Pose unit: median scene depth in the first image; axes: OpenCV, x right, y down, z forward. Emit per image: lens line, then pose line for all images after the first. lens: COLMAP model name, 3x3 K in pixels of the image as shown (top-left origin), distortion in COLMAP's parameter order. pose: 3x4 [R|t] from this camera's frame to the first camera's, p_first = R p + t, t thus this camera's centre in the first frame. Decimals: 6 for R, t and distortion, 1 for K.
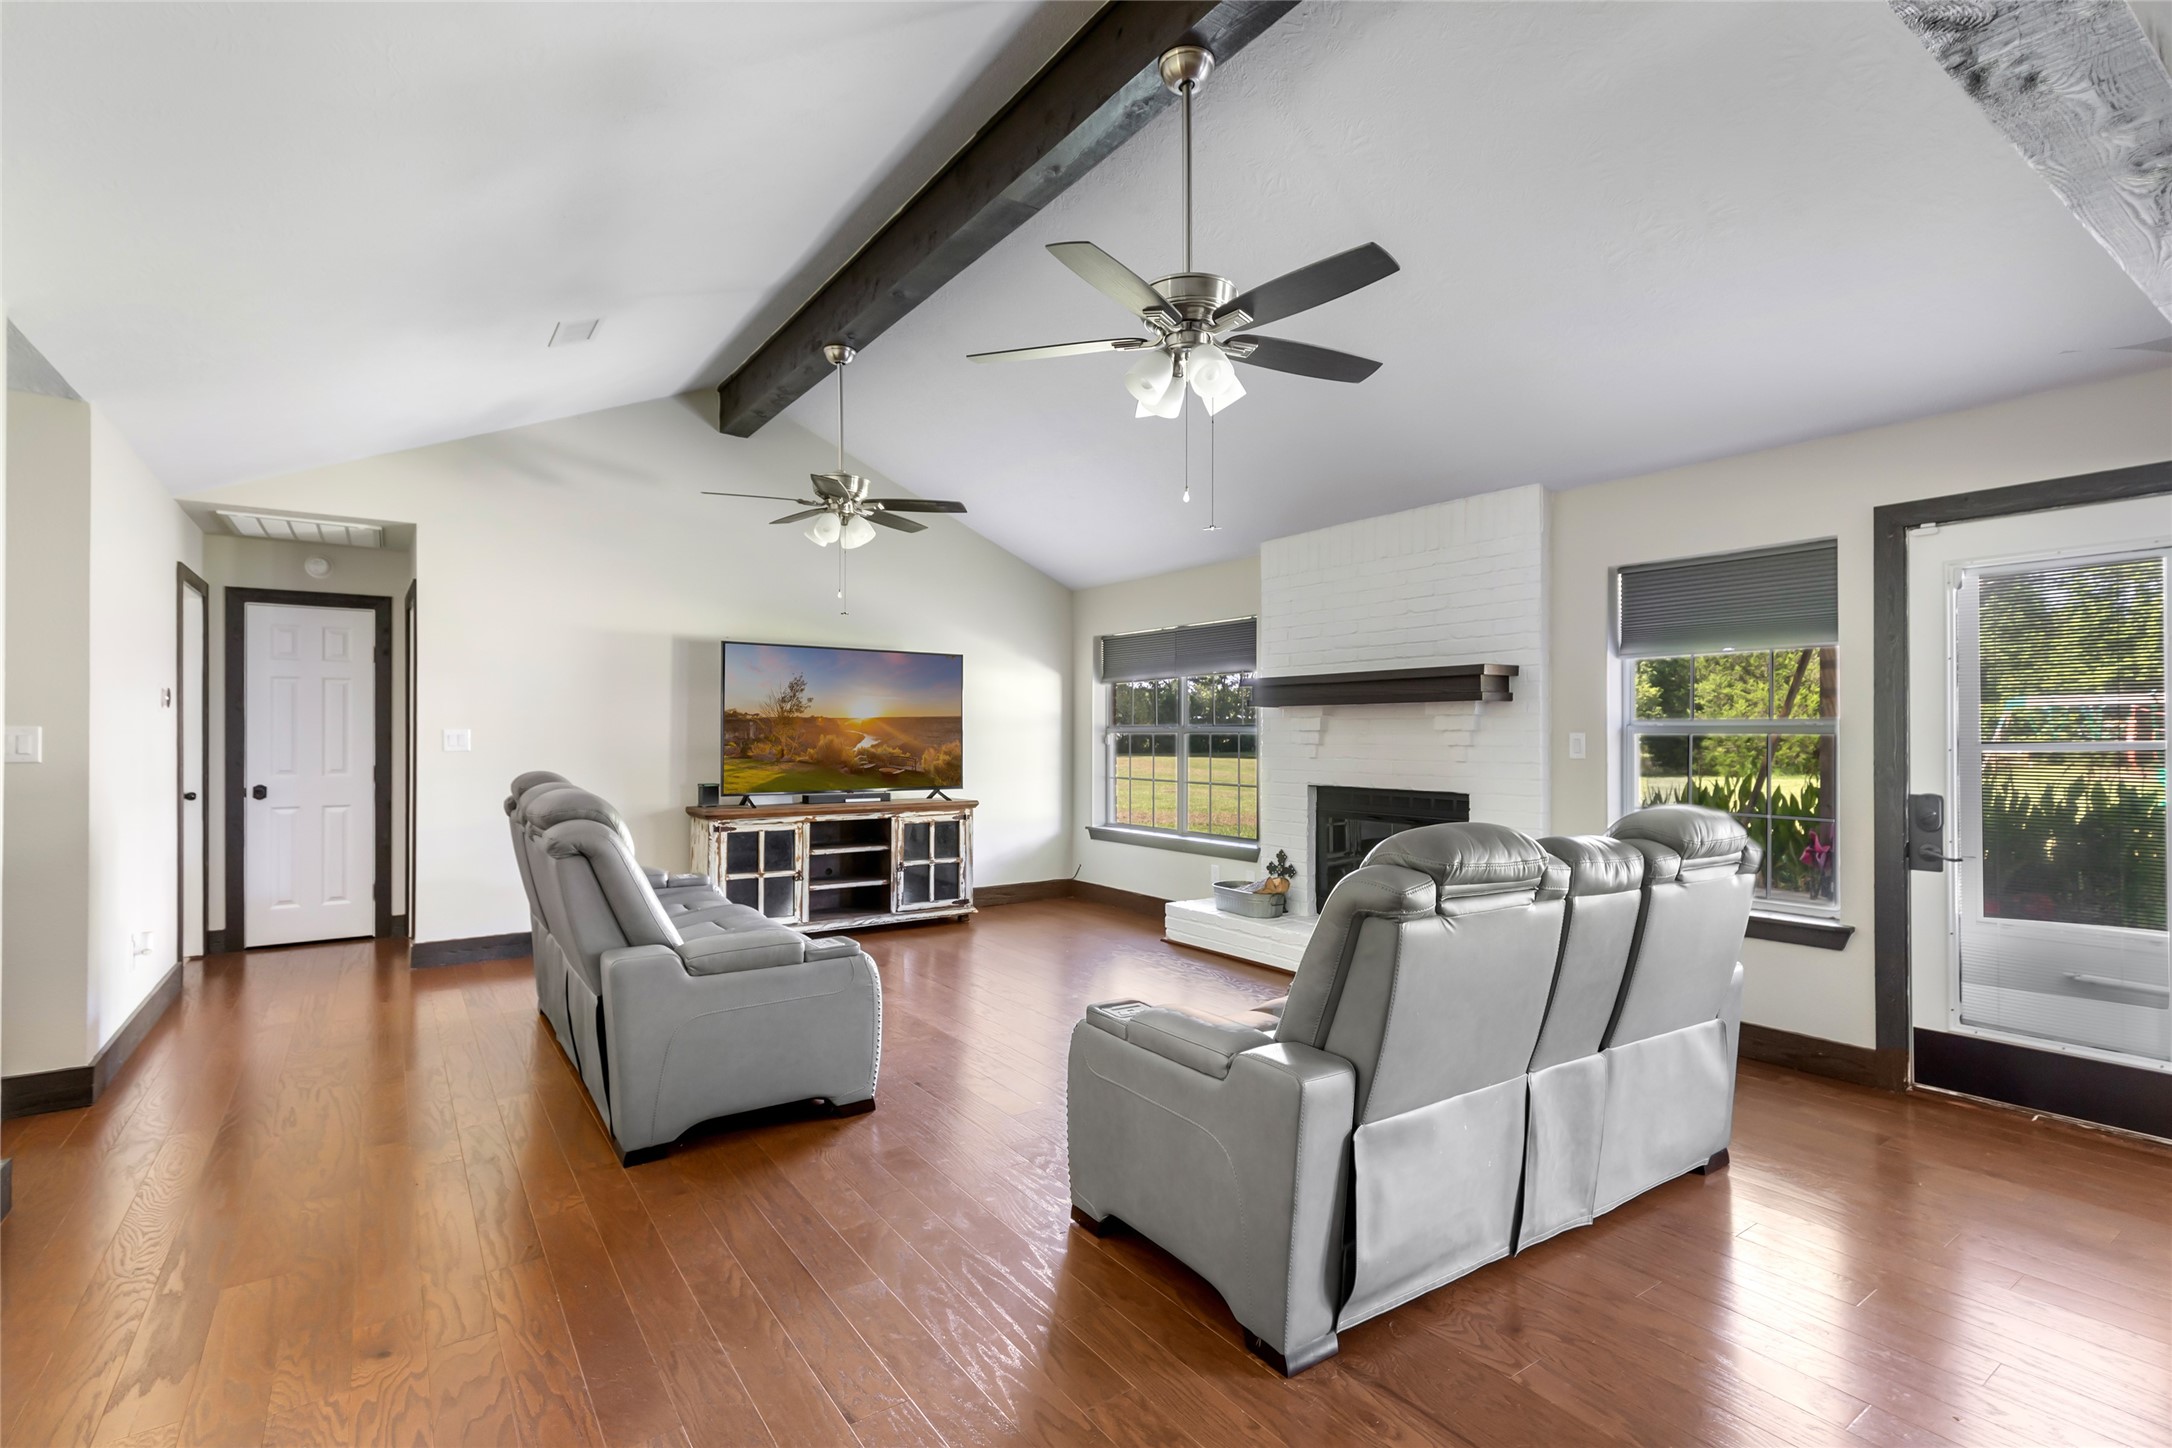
lens RADIAL K [[1010.0, 0, 1075.6], [0, 1010.0, 729.5], [0, 0, 1]] dist [-0.000822, 0.000086]
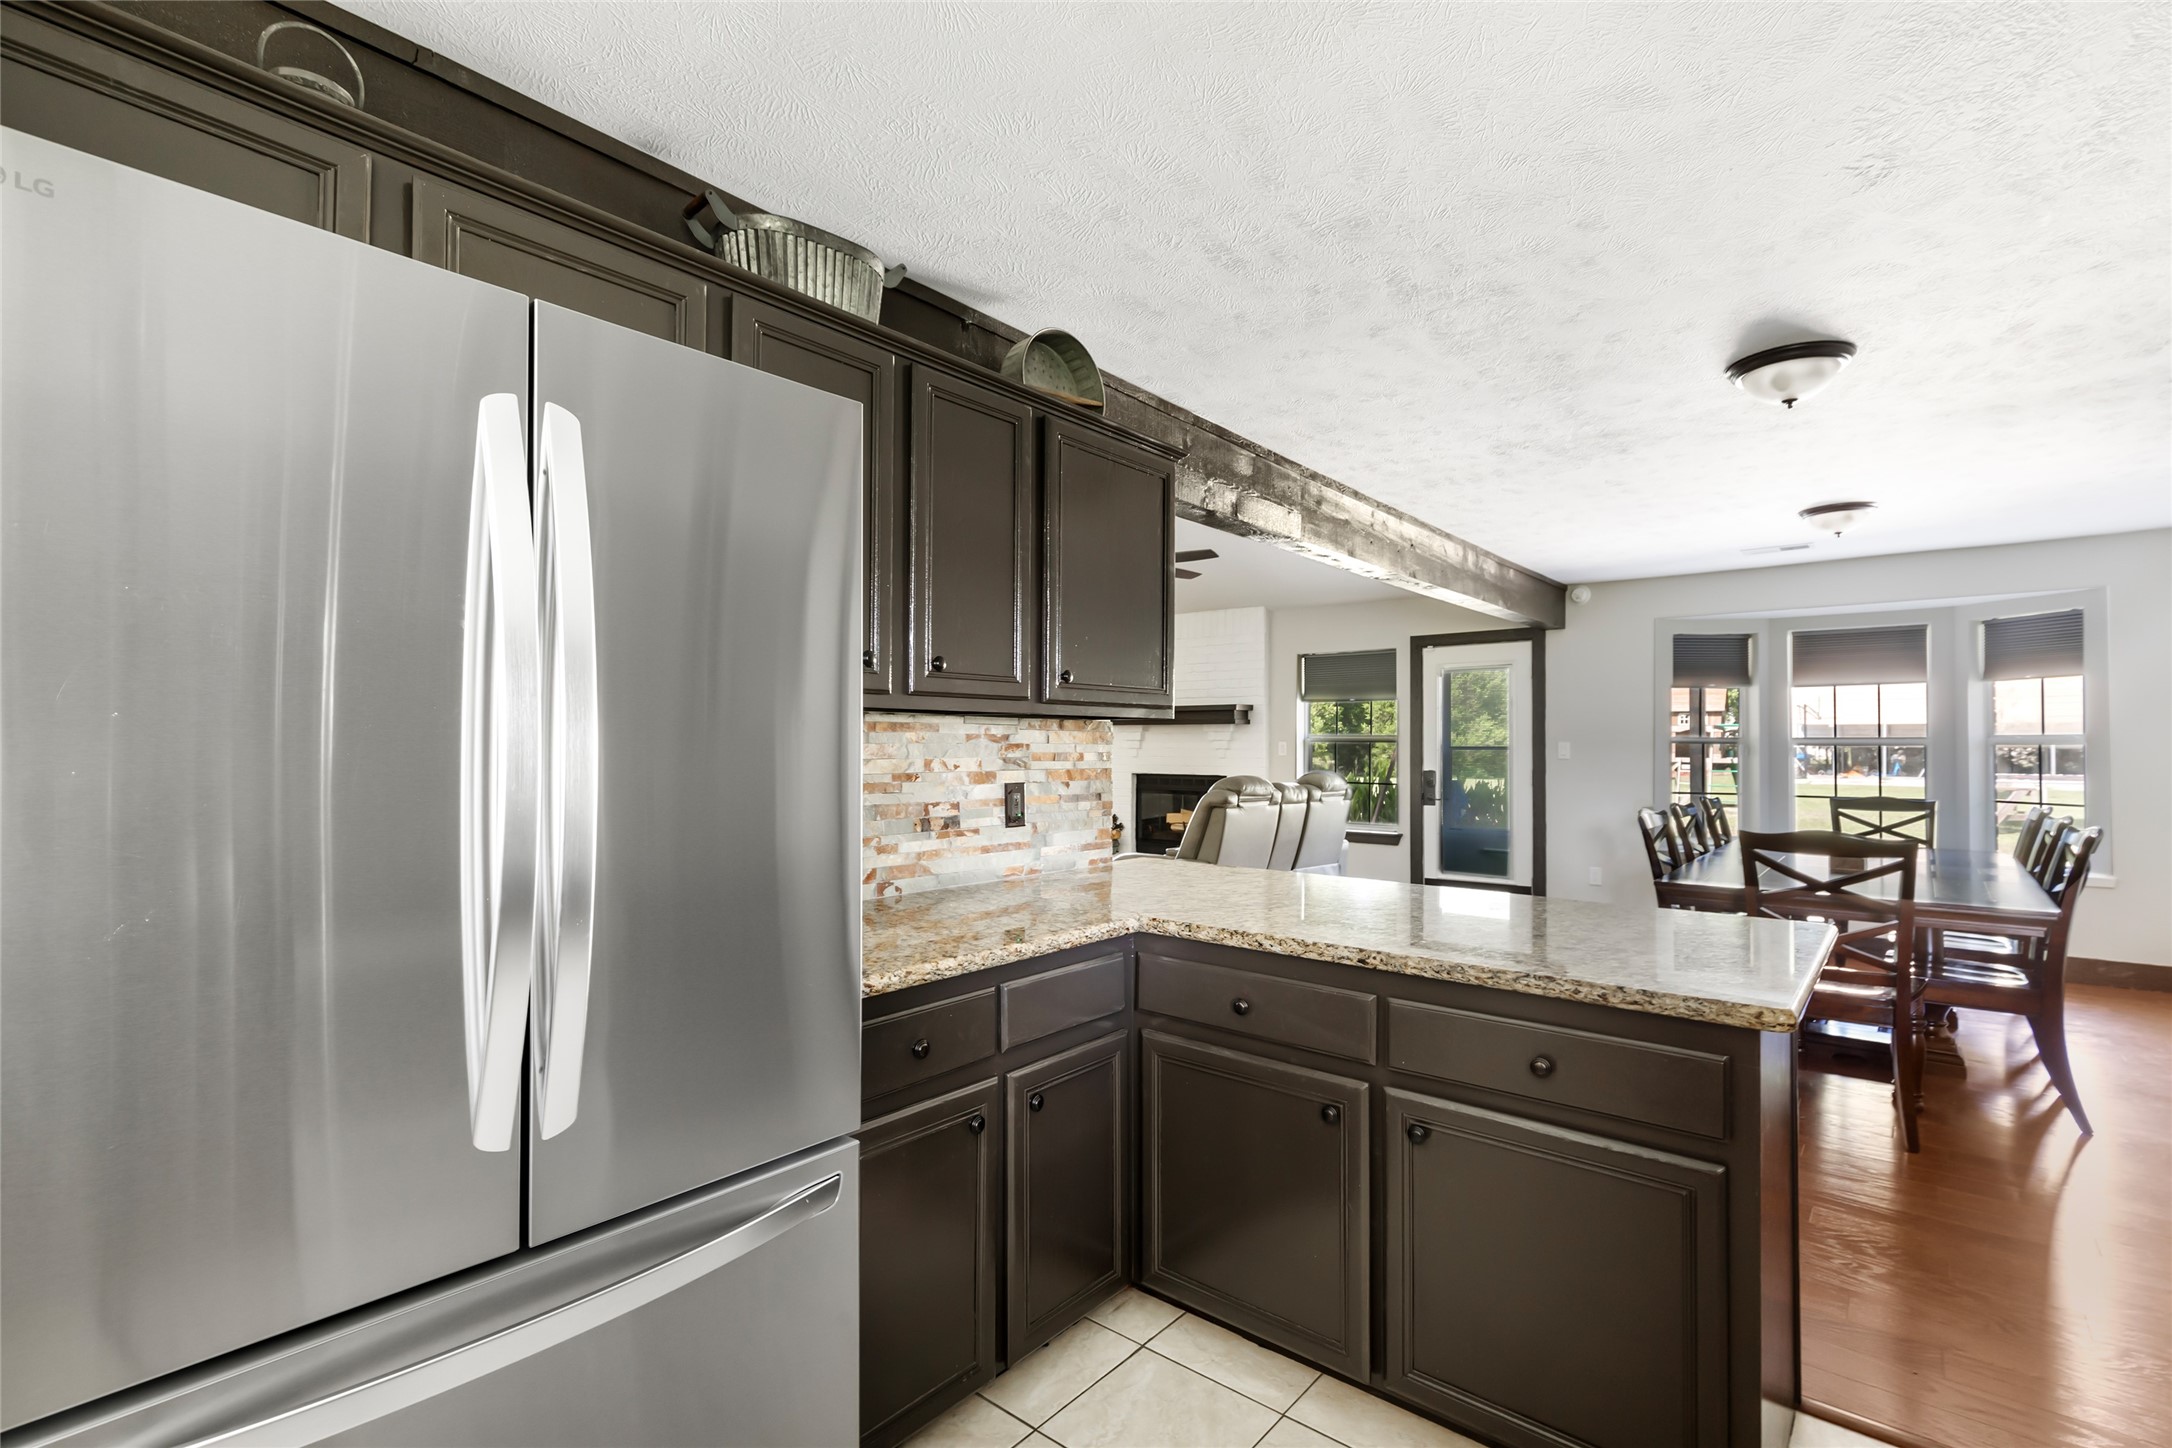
lens RADIAL K [[1010.0, 0, 1075.6], [0, 1010.0, 729.5], [0, 0, 1]] dist [-0.000822, 0.000086]
pose [[0.965927, 0.006153, 0.258742, -0.456876], [-0.003973, 0.999952, -0.008948, -0.001497], [-0.258784, 0.007615, 0.965905, -0.903738]]
